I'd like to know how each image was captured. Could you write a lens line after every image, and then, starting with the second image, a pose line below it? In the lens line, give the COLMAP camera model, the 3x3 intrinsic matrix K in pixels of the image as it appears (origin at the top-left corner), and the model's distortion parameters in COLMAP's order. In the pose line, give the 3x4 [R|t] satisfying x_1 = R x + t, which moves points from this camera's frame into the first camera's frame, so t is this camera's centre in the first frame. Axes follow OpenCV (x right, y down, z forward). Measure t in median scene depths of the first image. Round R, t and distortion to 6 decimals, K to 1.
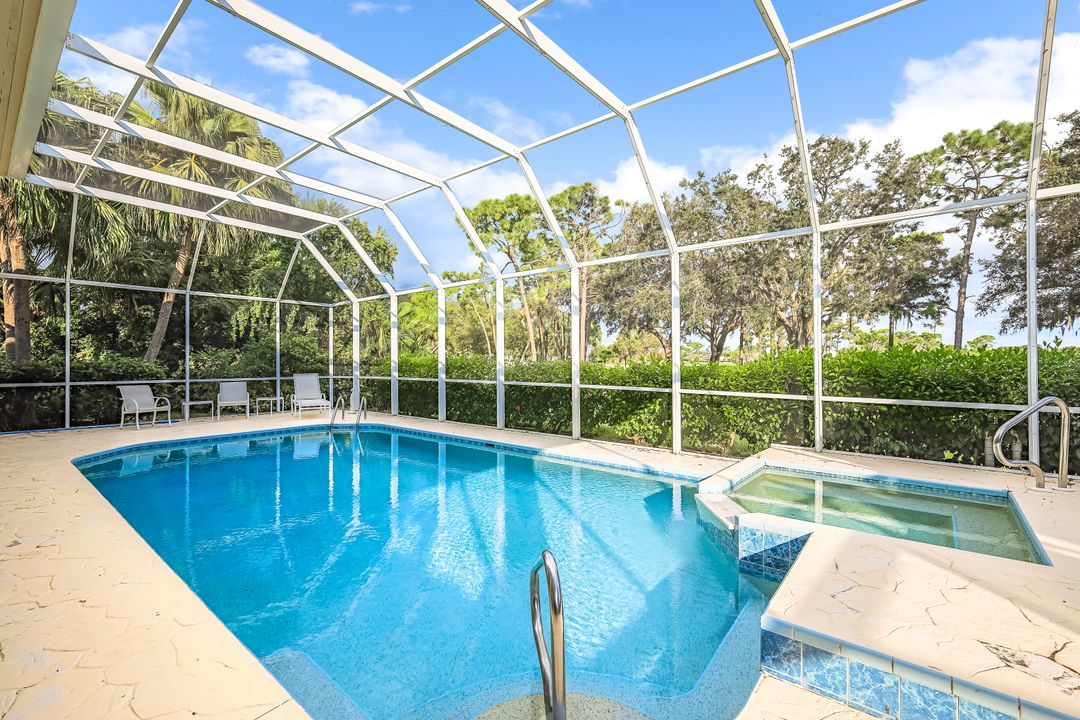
lens RADIAL K [[469.8, 0, 543.4], [0, 469.8, 357.2], [0, 0, 1]] dist [0.007124, -0.002371]
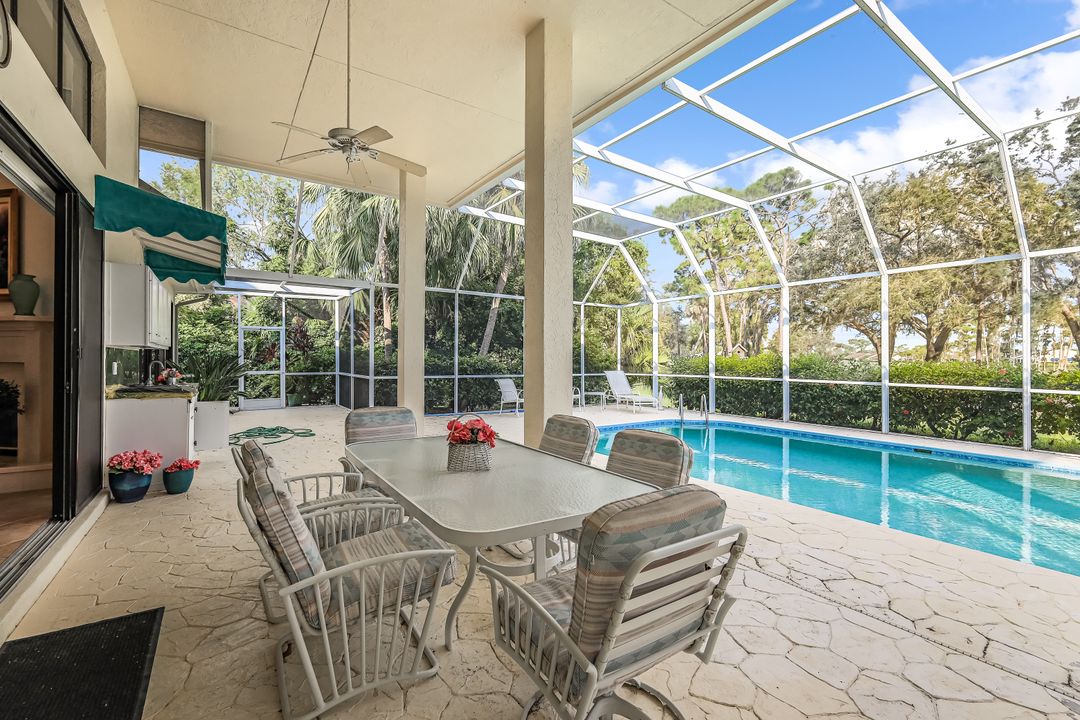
lens RADIAL K [[469.8, 0, 530.8], [0, 469.8, 355.3], [0, 0, 1]] dist [0.007124, -0.002371]
pose [[0.963754, 0.006839, -0.266706, -0.300366], [-0.006664, 0.999977, 0.001560, -0.000559], [0.266710, 0.000274, 0.963777, -0.058480]]
